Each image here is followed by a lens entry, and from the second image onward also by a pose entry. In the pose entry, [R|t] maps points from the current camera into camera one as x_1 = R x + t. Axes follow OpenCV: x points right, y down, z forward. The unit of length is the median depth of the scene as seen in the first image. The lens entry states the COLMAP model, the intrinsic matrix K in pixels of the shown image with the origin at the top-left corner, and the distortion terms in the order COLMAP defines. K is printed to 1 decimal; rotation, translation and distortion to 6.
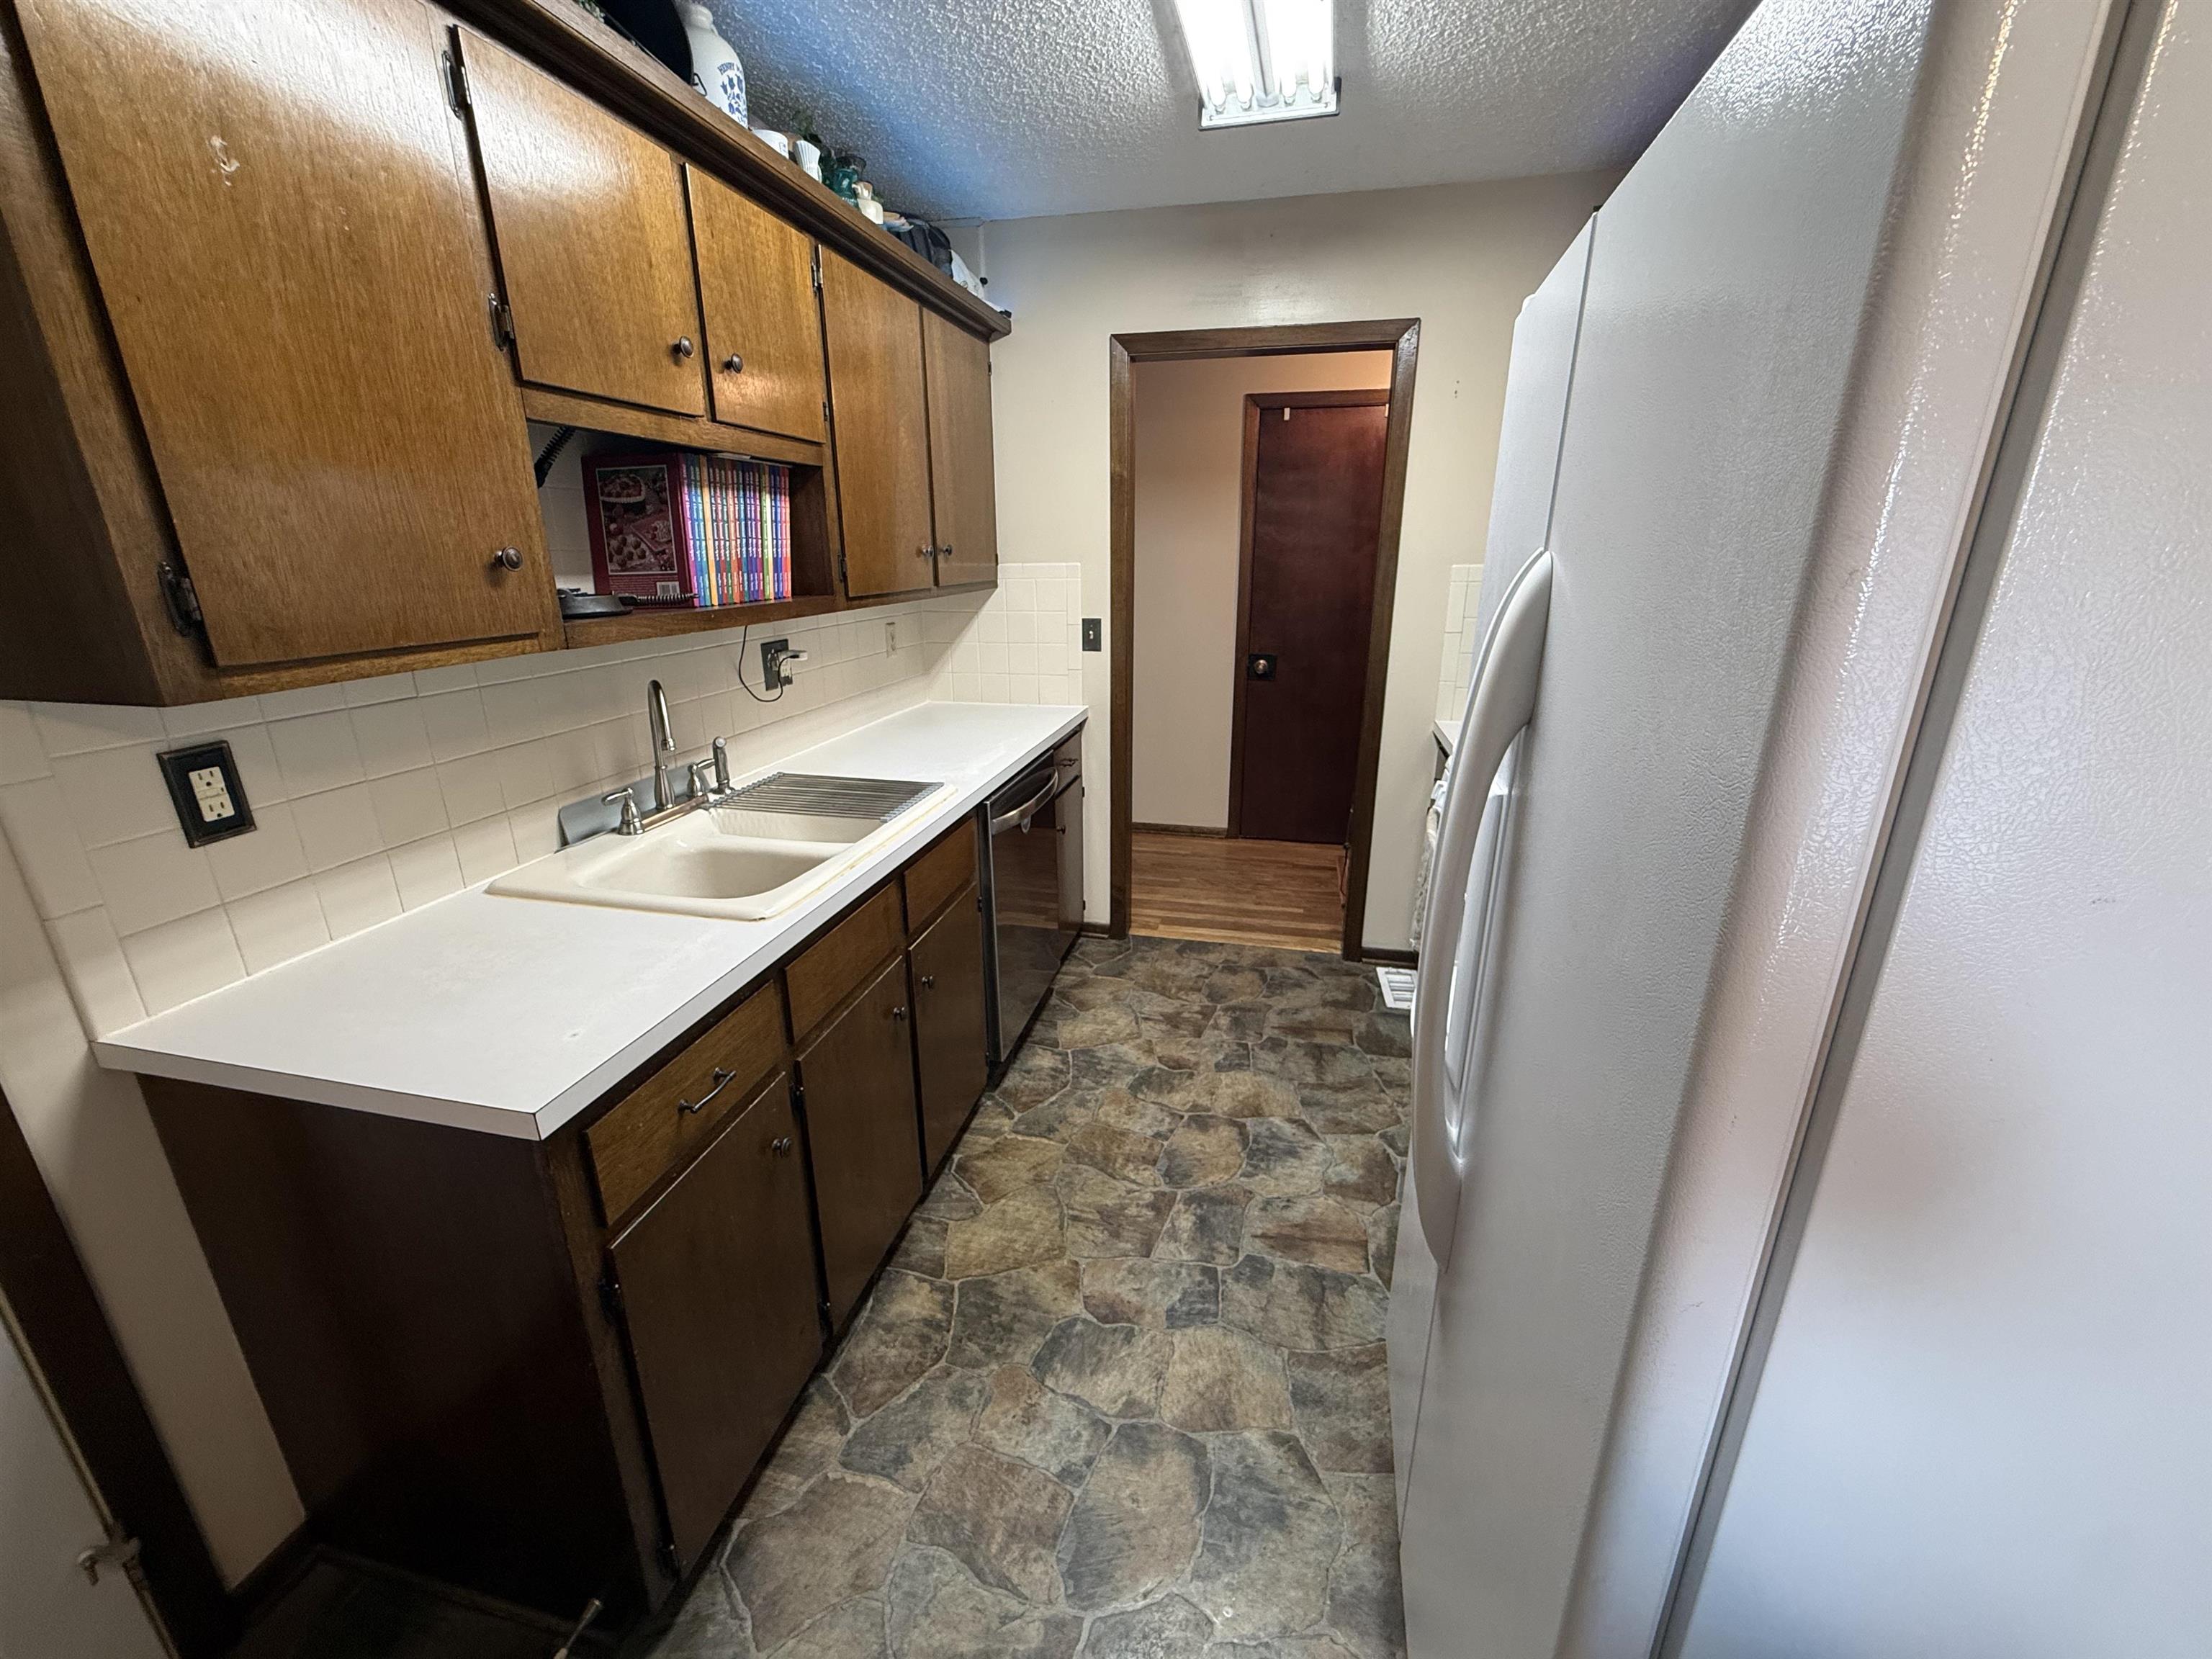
lens RADIAL K [[883.5, 0, 1096.6], [0, 883.5, 831.2], [0, 0, 1]] dist [-0.002205, 0.000423]
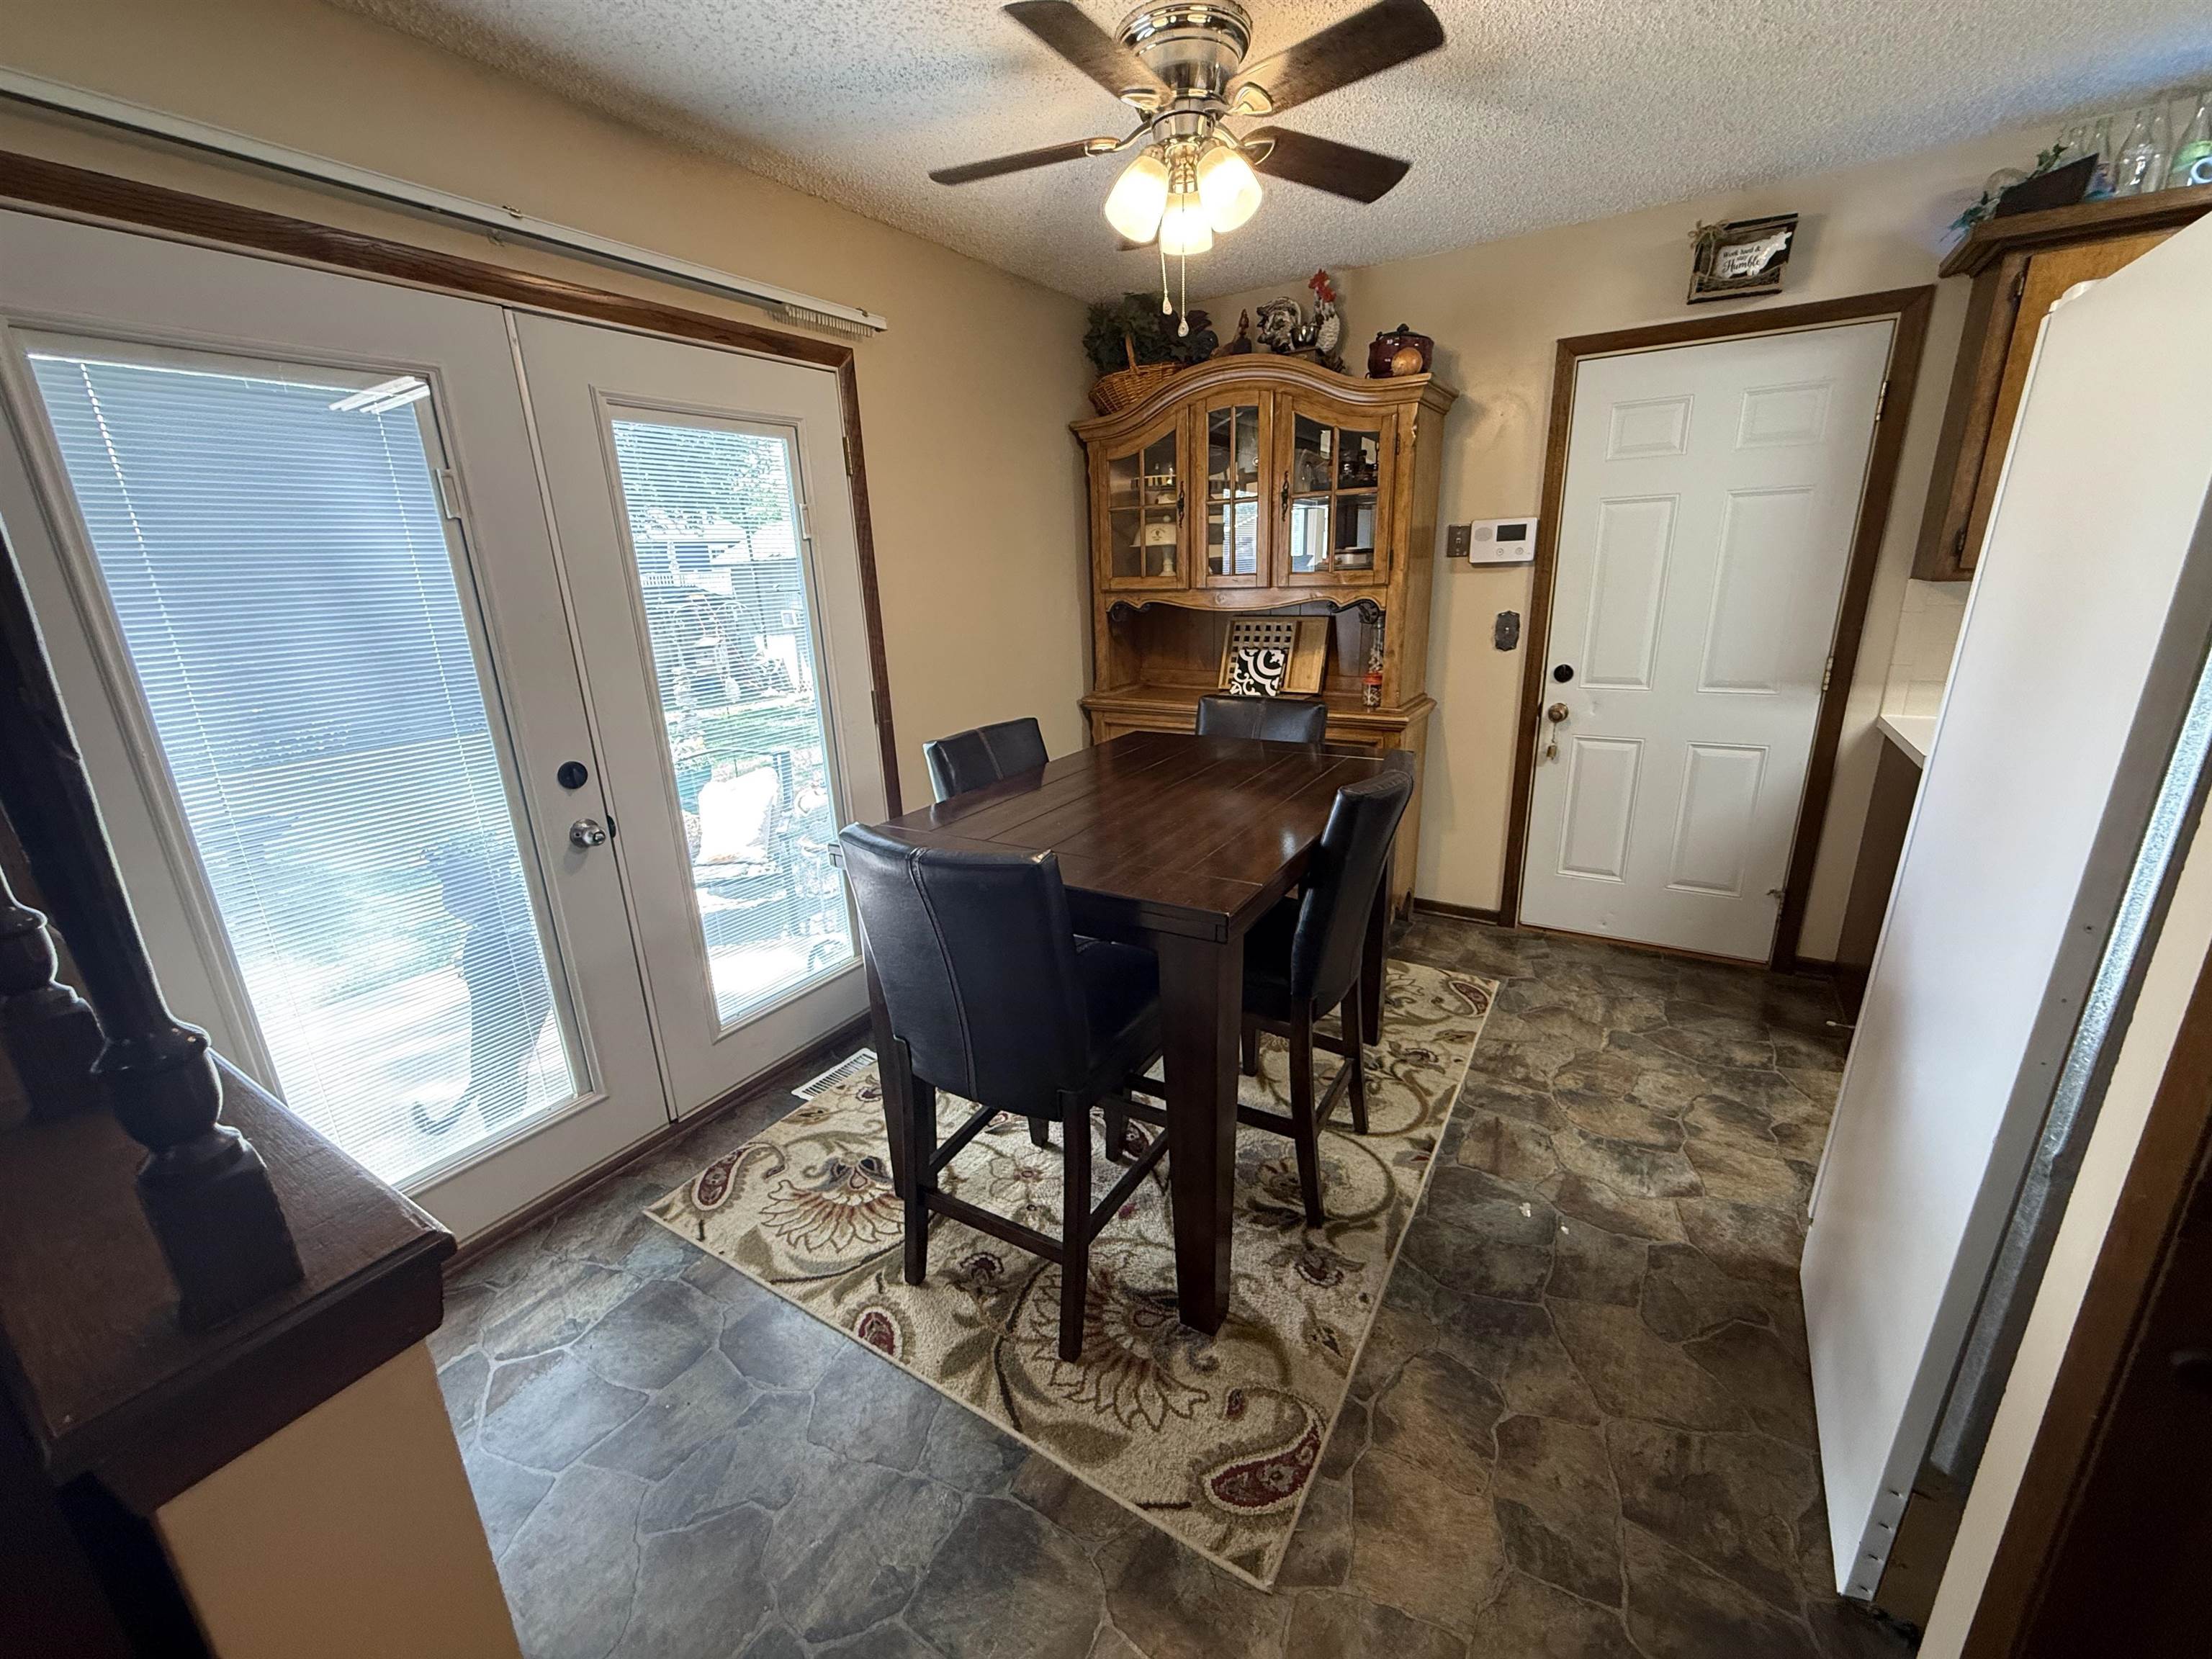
lens RADIAL K [[883.5, 0, 1108.3], [0, 883.5, 830.6], [0, 0, 1]] dist [-0.002205, 0.000423]
pose [[-0.317556, 0.287214, -0.903696, 1.316231], [-0.256737, 0.891387, 0.373518, -0.195570], [0.912822, 0.350625, -0.209326, 0.639993]]
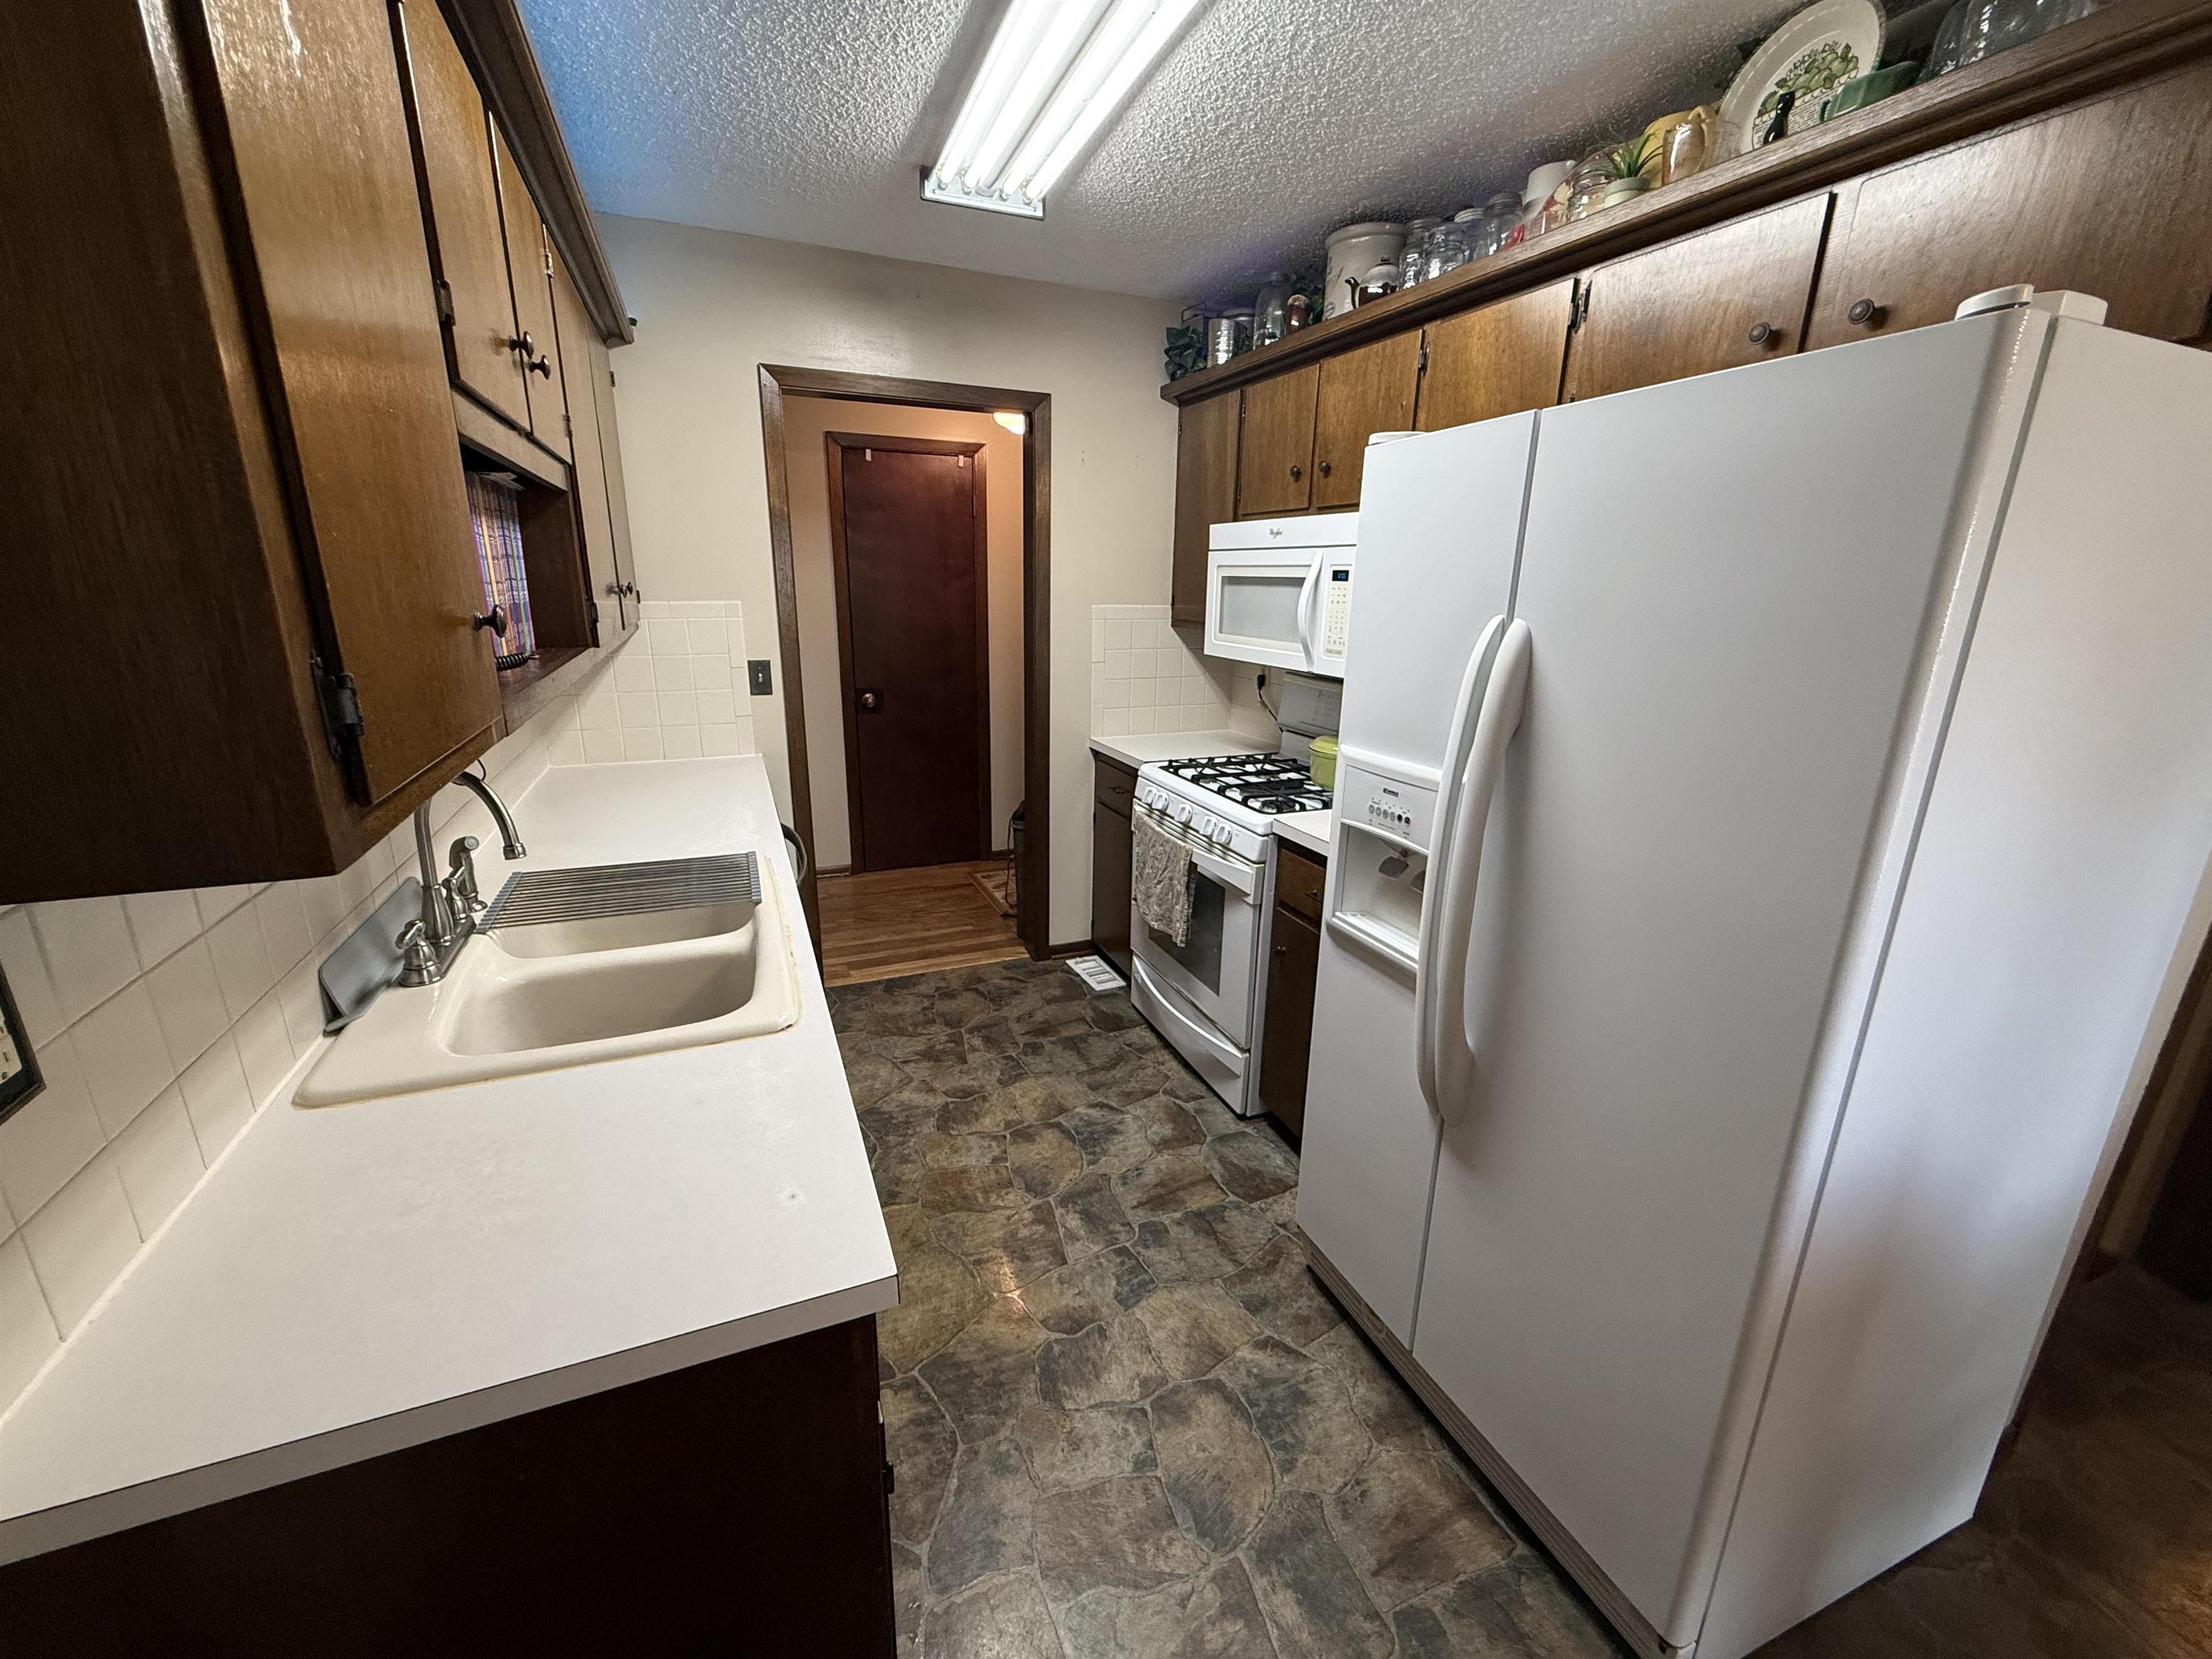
lens RADIAL K [[883.5, 0, 1096.0], [0, 883.5, 831.4], [0, 0, 1]] dist [-0.002205, 0.000423]
pose [[0.810702, -0.143676, 0.567555, -0.428670], [0.158891, 0.987030, 0.022903, -0.044301], [-0.563485, 0.071612, 0.823017, 0.074644]]
